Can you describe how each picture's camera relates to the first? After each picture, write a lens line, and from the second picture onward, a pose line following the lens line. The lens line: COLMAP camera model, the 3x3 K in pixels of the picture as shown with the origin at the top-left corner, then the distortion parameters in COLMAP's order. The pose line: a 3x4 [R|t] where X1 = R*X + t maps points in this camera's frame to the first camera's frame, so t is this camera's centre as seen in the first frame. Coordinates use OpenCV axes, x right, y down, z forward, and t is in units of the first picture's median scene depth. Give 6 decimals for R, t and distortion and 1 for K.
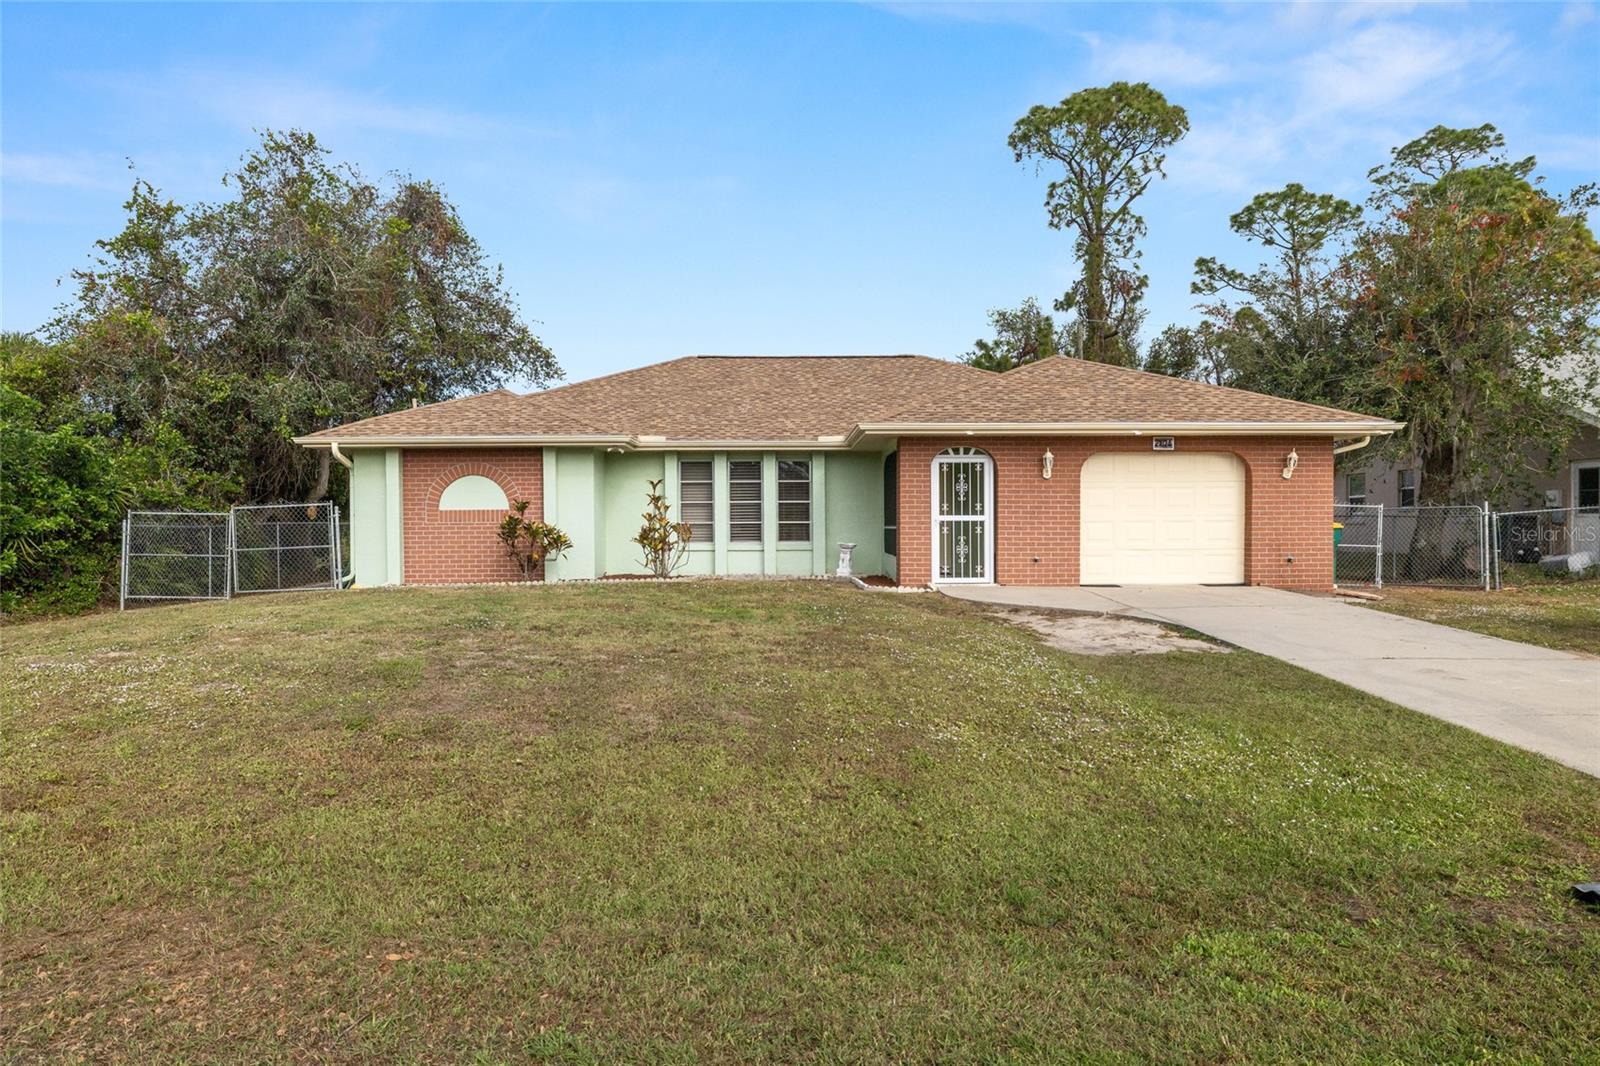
lens RADIAL K [[1046.5, 0, 804.8], [0, 1046.5, 531.9], [0, 0, 1]] dist [-0.007316, 0.000260]
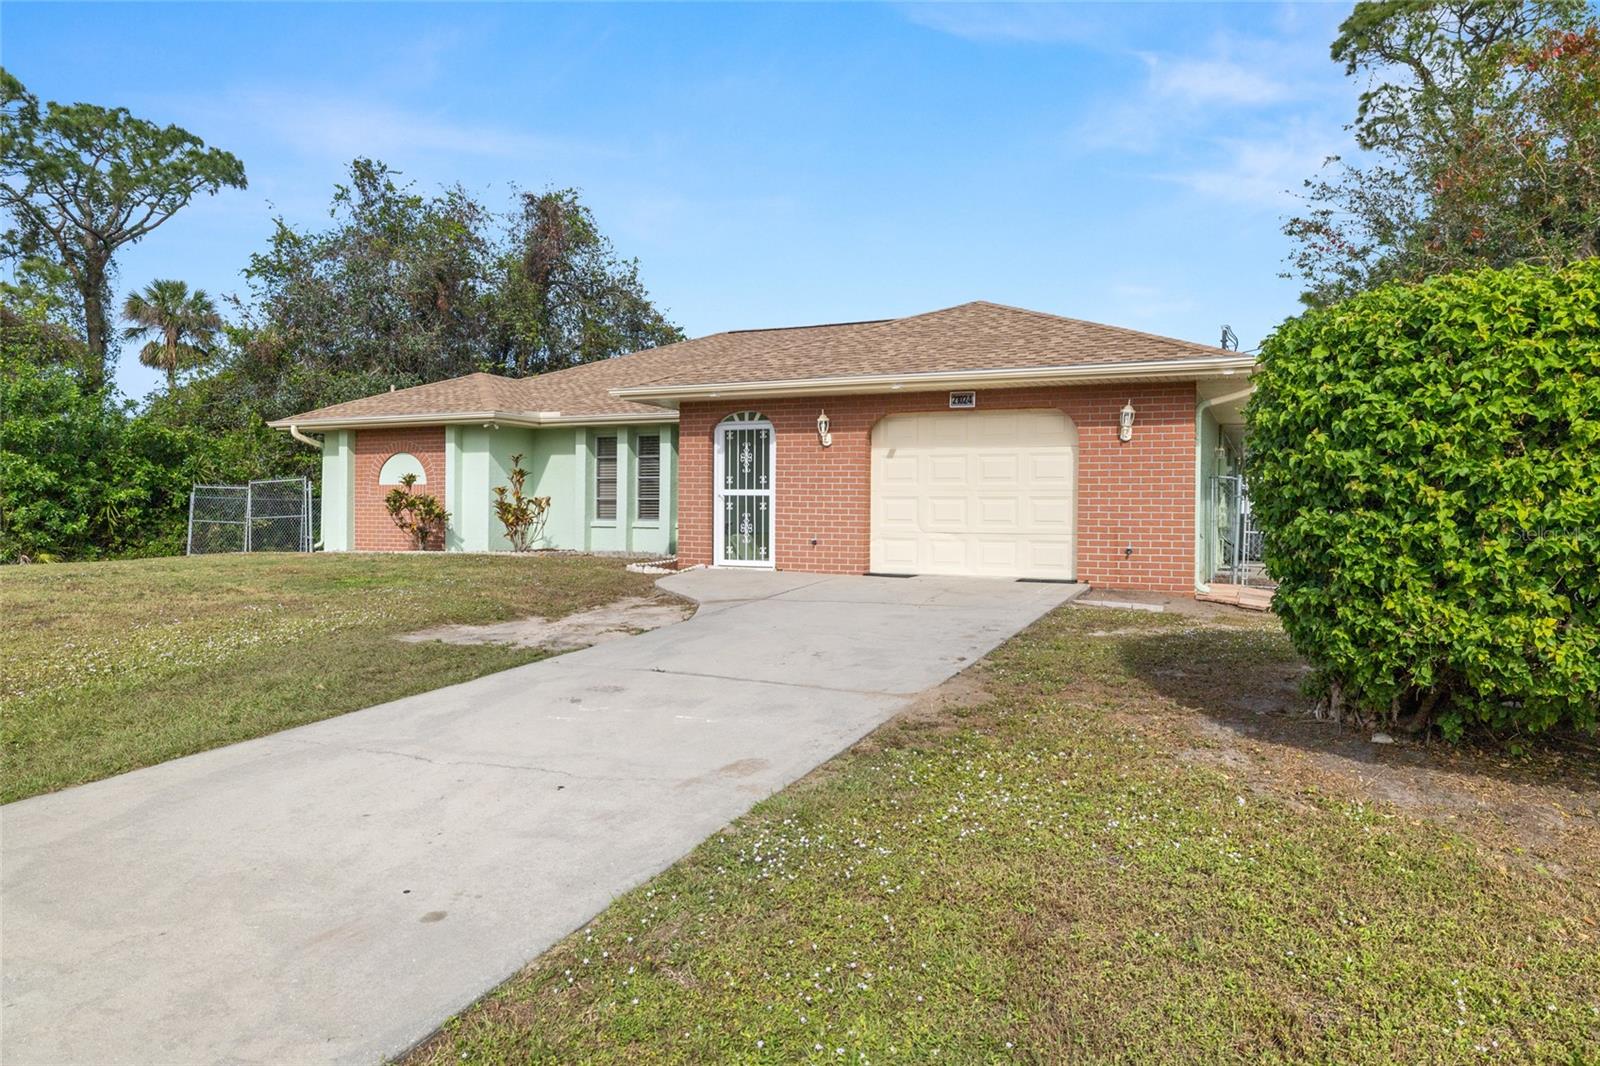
lens RADIAL K [[1046.5, 0, 799.4], [0, 1046.5, 524.0], [0, 0, 1]] dist [-0.007316, 0.000260]
pose [[0.895961, 0.017020, -0.443806, 0.580836], [-0.016537, 0.999851, 0.004957, 0.008172], [0.443824, 0.002898, 0.896109, 0.228848]]
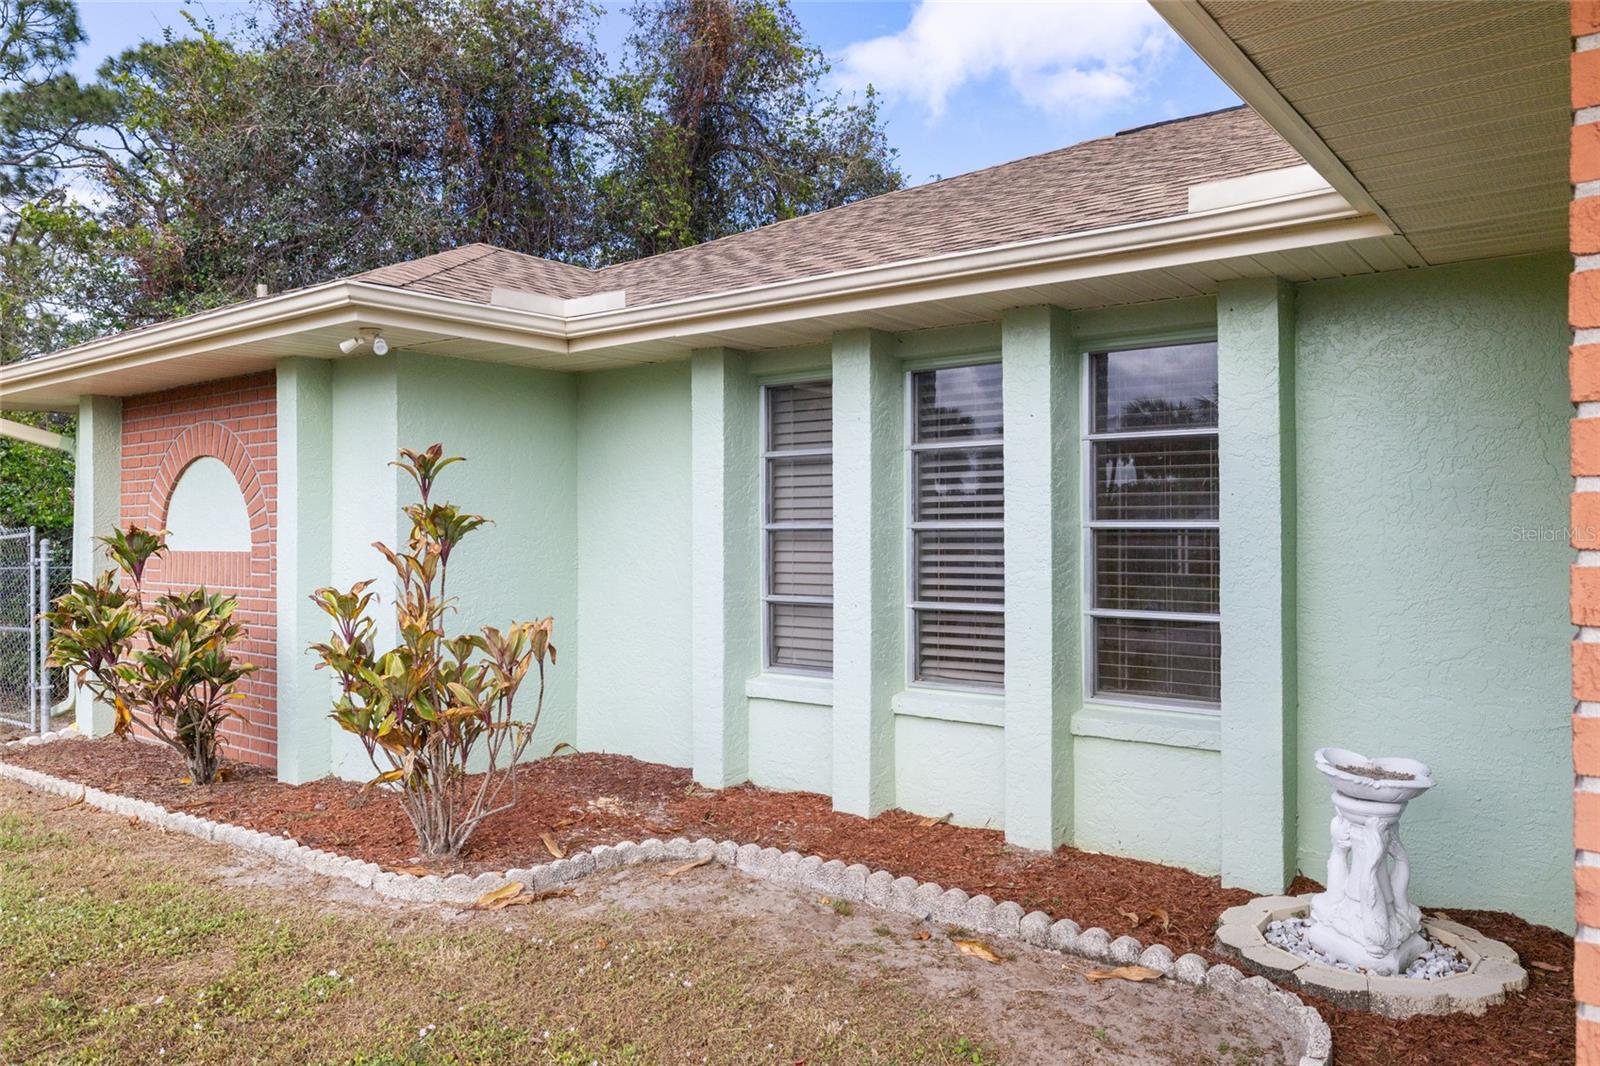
lens RADIAL K [[1115.7, 0, 799.1], [0, 1115.7, 531.2], [0, 0, 1]] dist [-0.003671, -0.000489]
pose [[0.780477, 0.003588, -0.625174, 0.095628], [-0.003522, 0.999993, 0.001341, -0.032102], [0.625174, 0.001155, 0.780484, 0.896451]]
